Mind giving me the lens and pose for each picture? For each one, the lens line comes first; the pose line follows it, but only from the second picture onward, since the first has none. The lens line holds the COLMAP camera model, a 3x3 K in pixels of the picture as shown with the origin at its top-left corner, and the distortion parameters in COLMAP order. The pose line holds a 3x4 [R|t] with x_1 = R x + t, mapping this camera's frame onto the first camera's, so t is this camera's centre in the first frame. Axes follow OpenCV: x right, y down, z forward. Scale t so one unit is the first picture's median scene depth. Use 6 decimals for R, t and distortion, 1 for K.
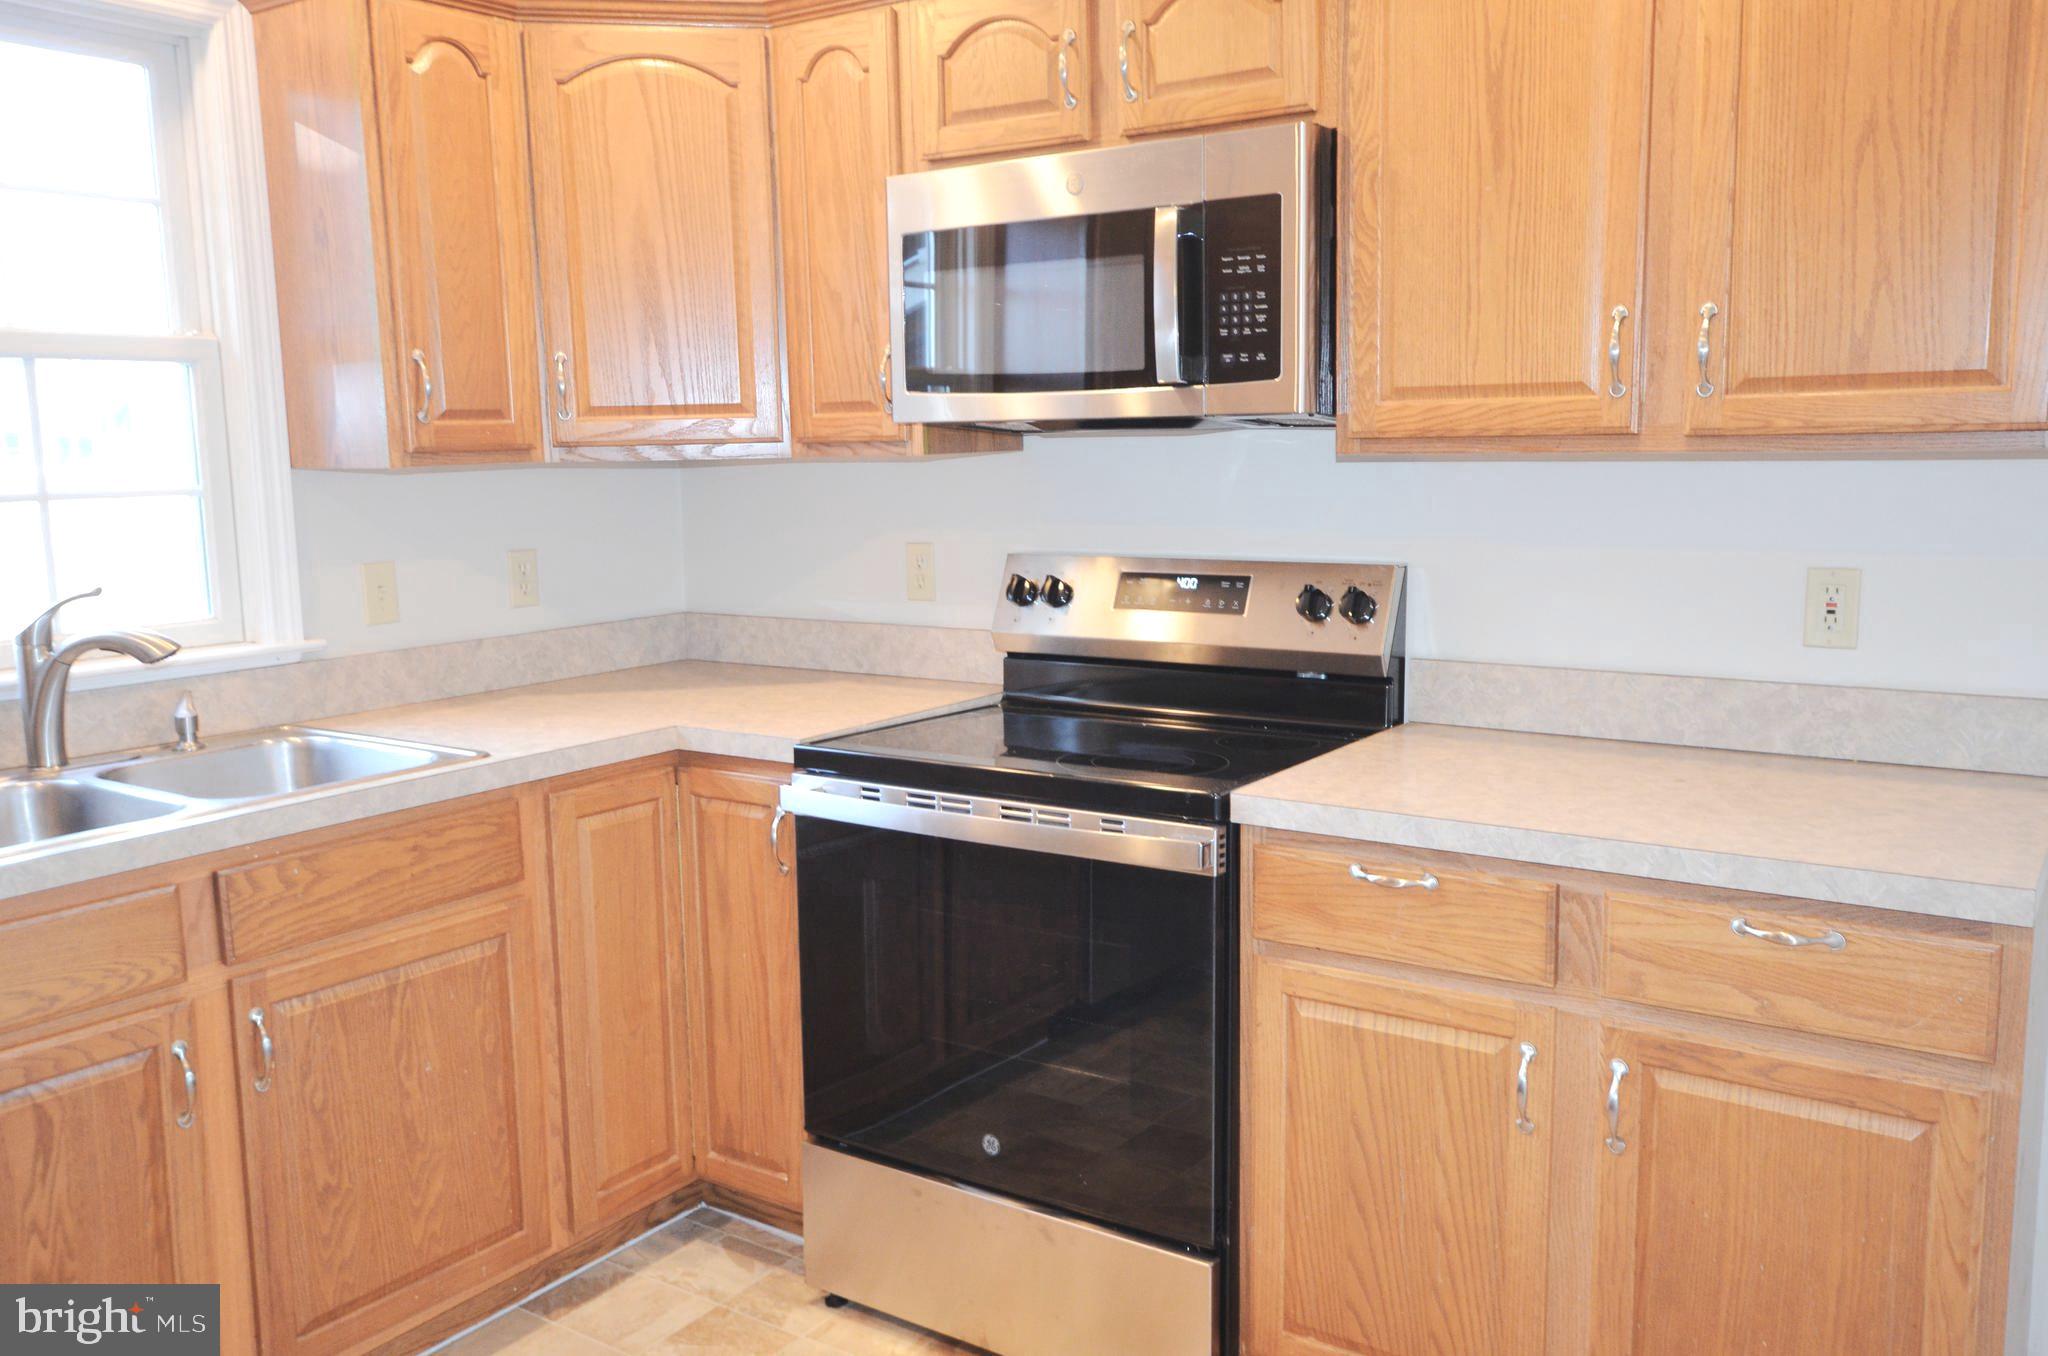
lens RADIAL K [[1656.5, 0, 1034.9], [0, 1656.5, 675.9], [0, 0, 1]] dist [-0.009127, 0.048239]
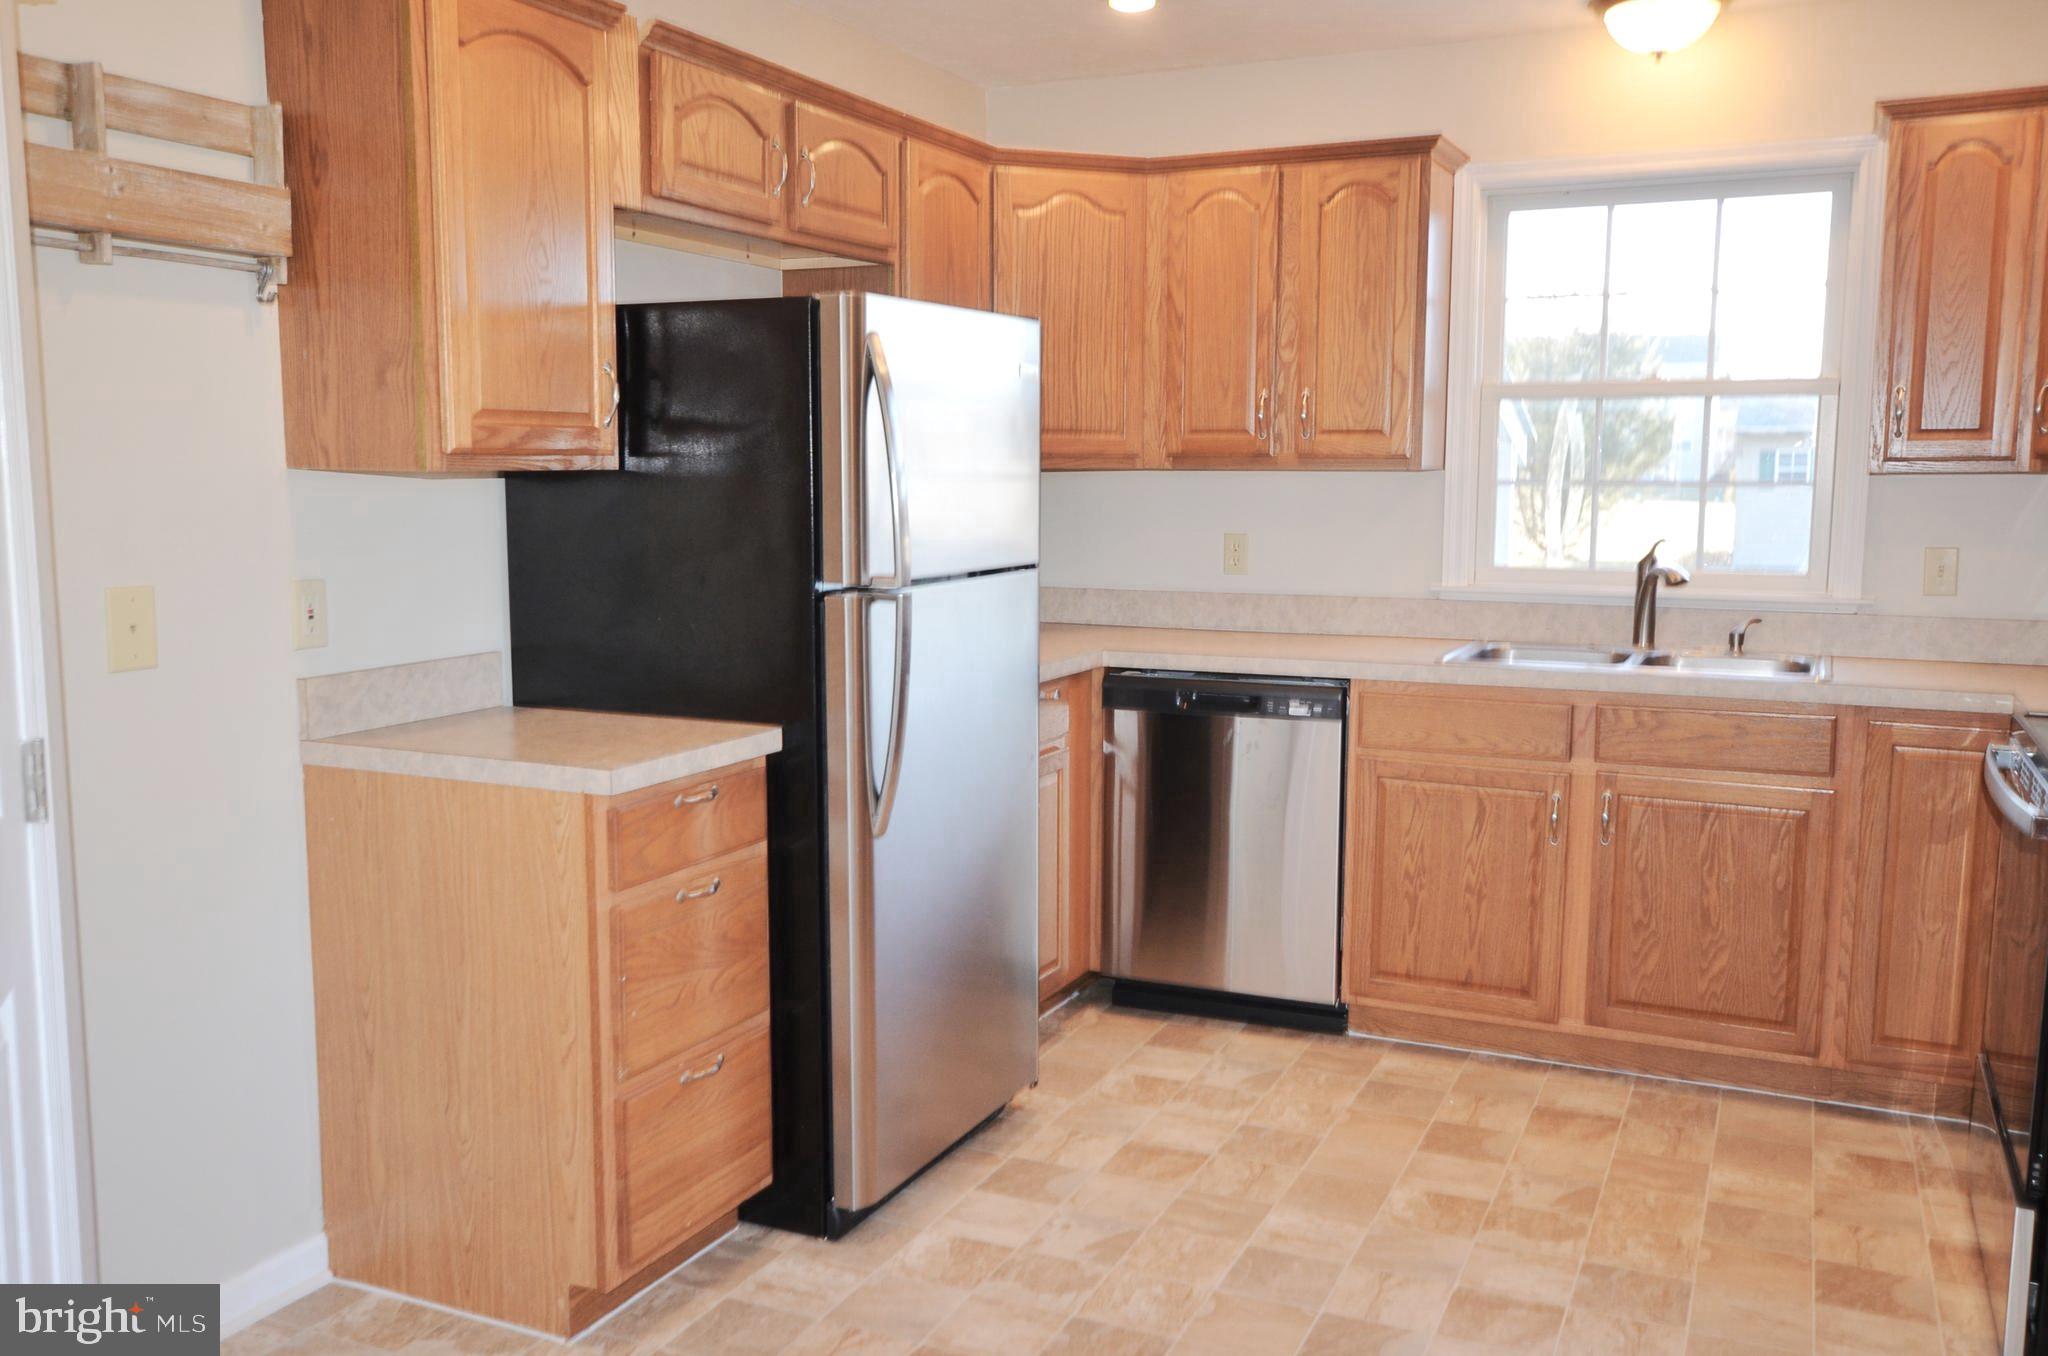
lens RADIAL K [[1703.5, 0, 1038.7], [0, 1703.5, 680.0], [0, 0, 1]] dist [0.005651, 0.010157]
pose [[0.166258, 0.139790, -0.976123, 0.914438], [-0.148515, 0.982159, 0.115358, -0.018167], [0.974834, 0.125790, 0.184053, 0.101072]]
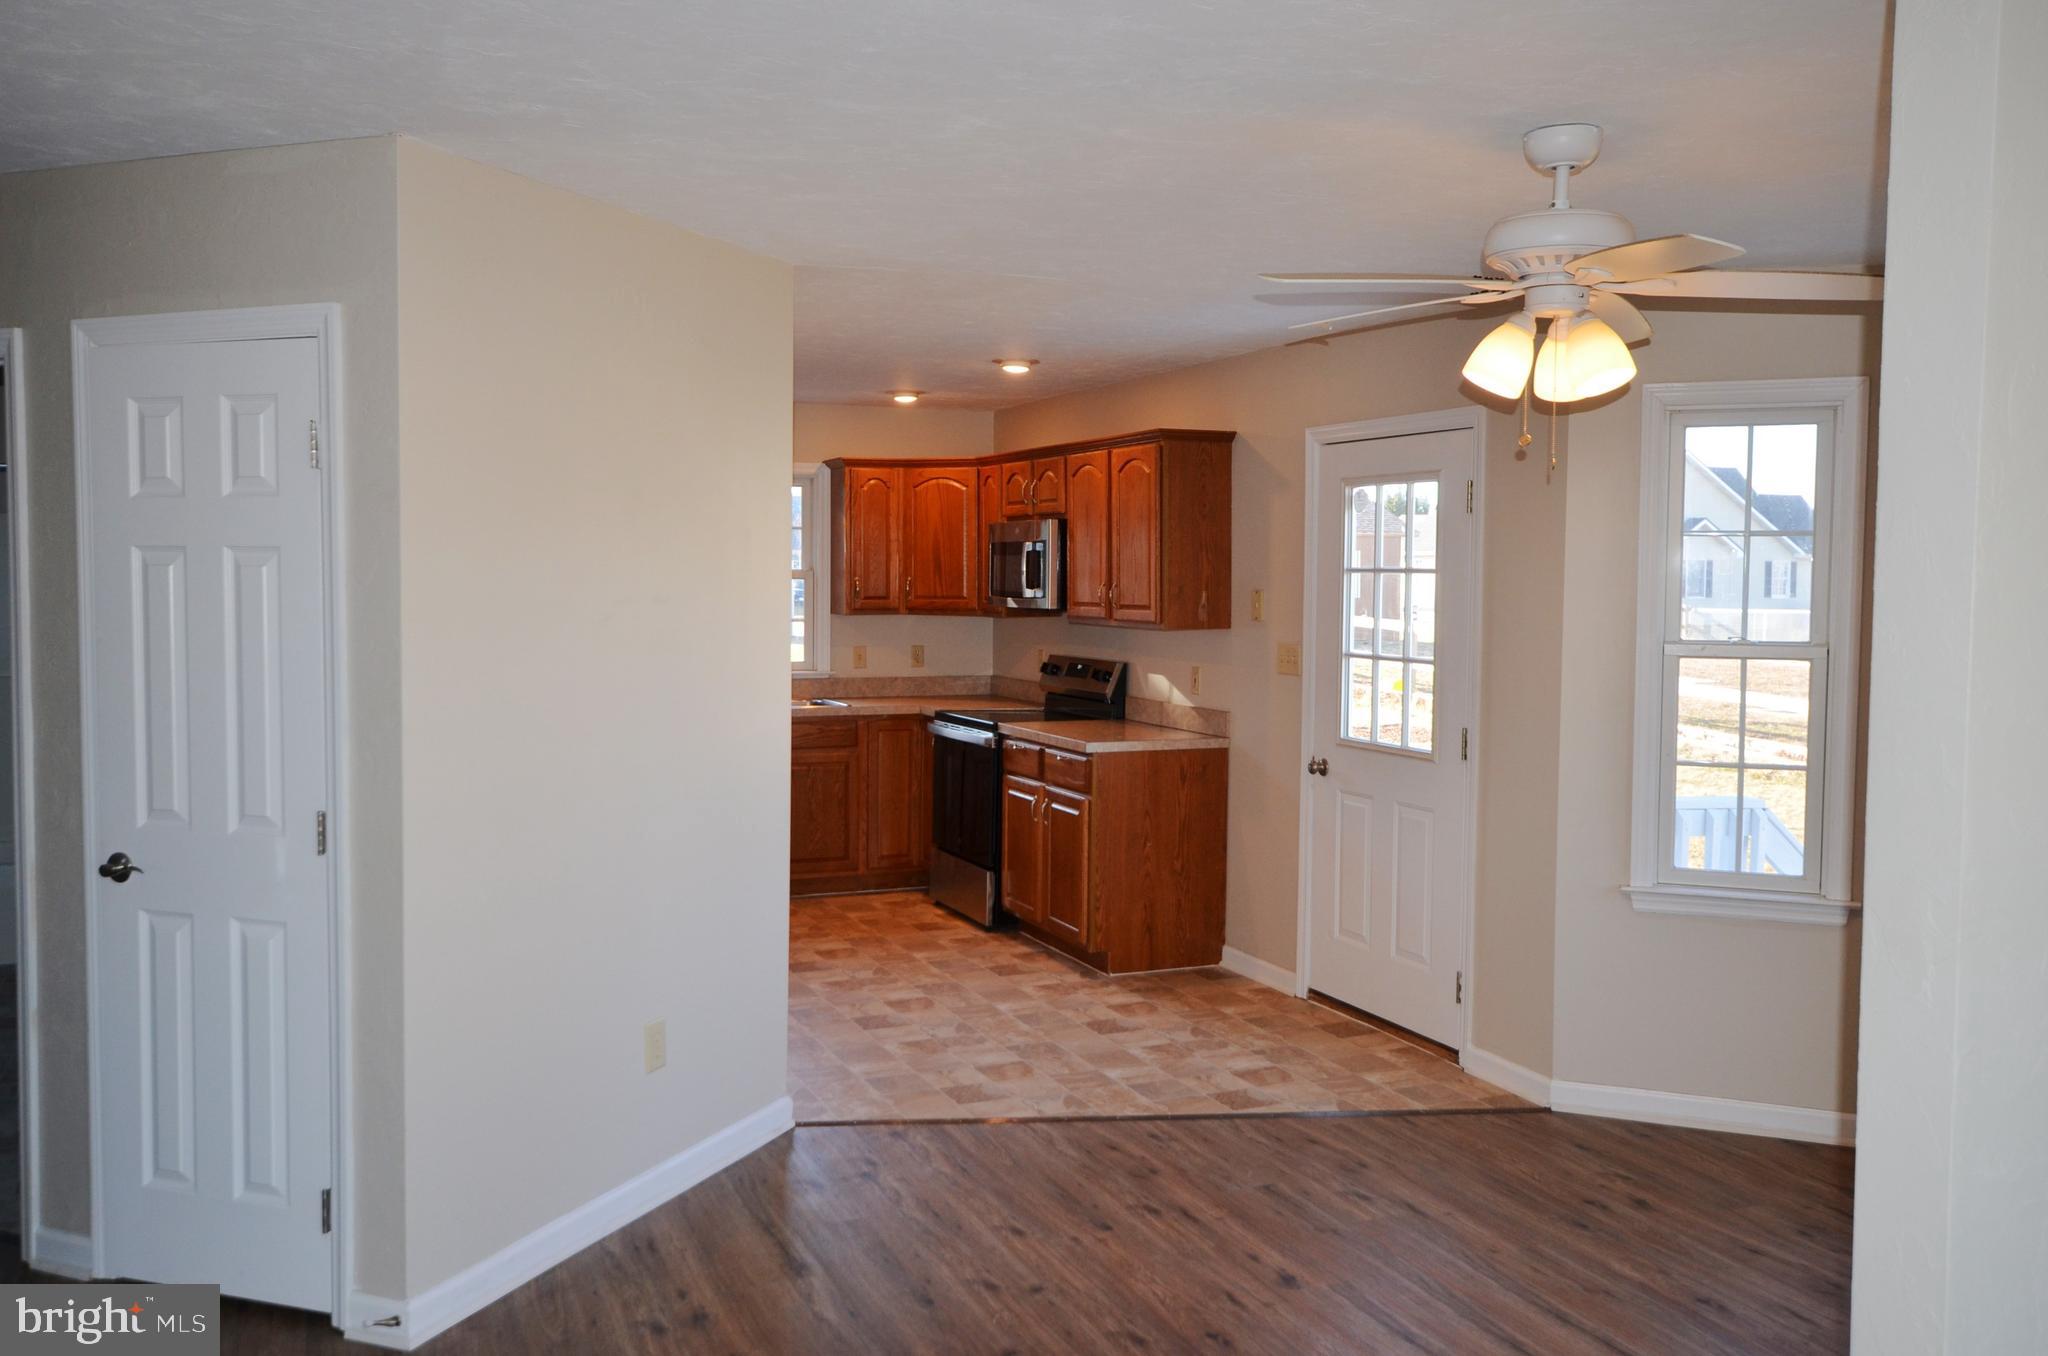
lens RADIAL K [[1726.7, 0, 1024.0], [0, 1726.7, 678.0], [0, 0, 1]] dist [-0.007913, 0.055534]
pose [[0.838518, 0.055698, -0.542019, 1.694297], [-0.099175, 0.993746, -0.051309, 0.127892], [0.535772, 0.096779, 0.838798, -1.563096]]
